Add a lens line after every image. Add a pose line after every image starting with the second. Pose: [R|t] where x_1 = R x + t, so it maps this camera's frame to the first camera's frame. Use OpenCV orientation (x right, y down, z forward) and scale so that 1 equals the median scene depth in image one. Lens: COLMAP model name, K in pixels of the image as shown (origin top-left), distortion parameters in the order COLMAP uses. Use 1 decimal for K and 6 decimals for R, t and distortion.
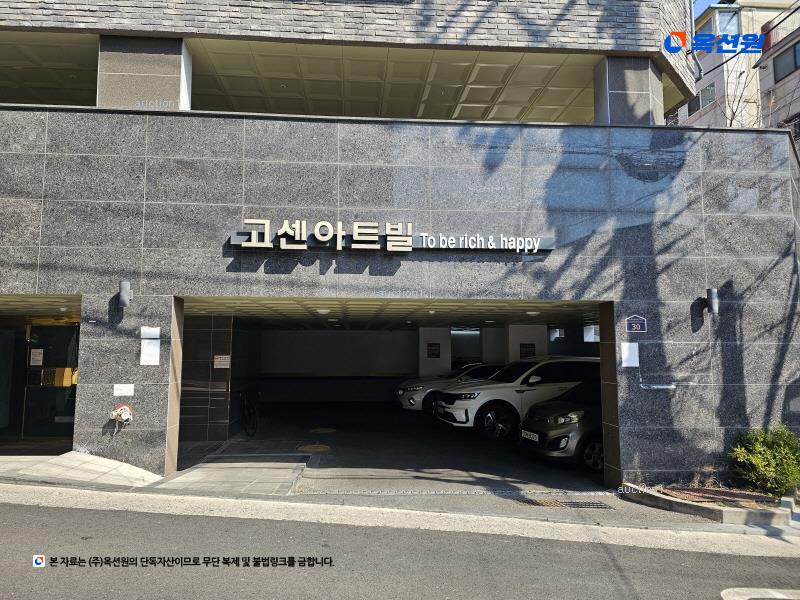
lens RADIAL K [[536.5, 0, 392.4], [0, 536.5, 298.7], [0, 0, 1]] dist [0.061120, -0.044075]
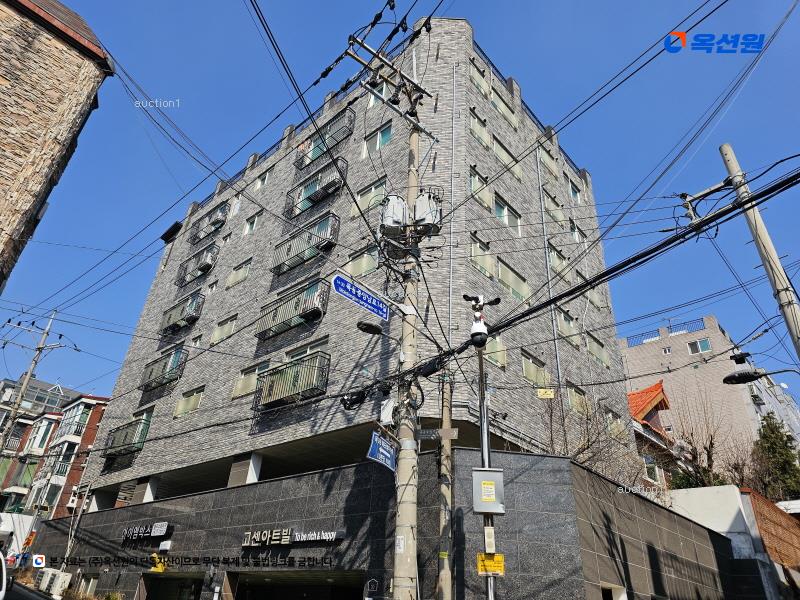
lens RADIAL K [[536.5, 0, 388.1], [0, 536.5, 283.0], [0, 0, 1]] dist [0.061120, -0.044075]
pose [[0.686264, -0.352668, -0.636134, 1.890720], [0.003830, 0.876329, -0.481699, 0.037666], [0.727343, 0.328136, 0.602743, -0.289145]]
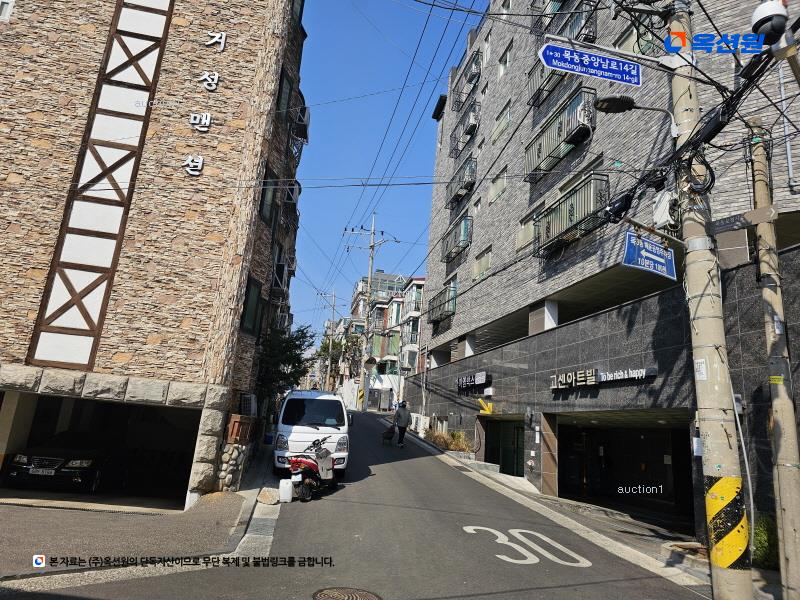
lens RADIAL K [[536.5, 0, 376.9], [0, 536.5, 289.9], [0, 0, 1]] dist [0.061120, -0.044075]
pose [[0.122657, -0.249411, -0.960599, 1.768260], [-0.000996, 0.967876, -0.251427, 0.066023], [0.992449, 0.031796, 0.118468, 0.011107]]
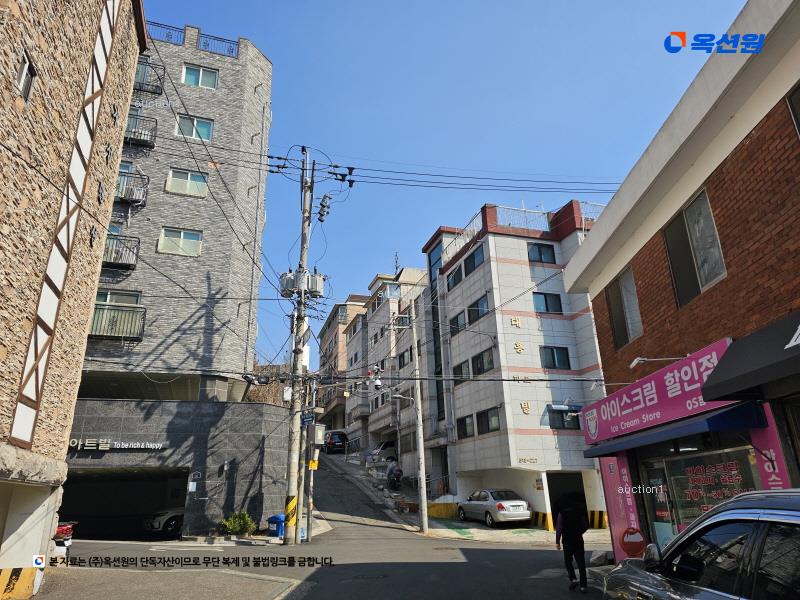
lens RADIAL K [[536.5, 0, 392.6], [0, 536.5, 304.0], [0, 0, 1]] dist [0.061120, -0.044075]
pose [[0.965409, 0.066048, 0.252235, 0.664720], [-0.000592, 0.967938, -0.251188, -0.106644], [-0.260738, 0.242350, 0.934496, -2.108050]]
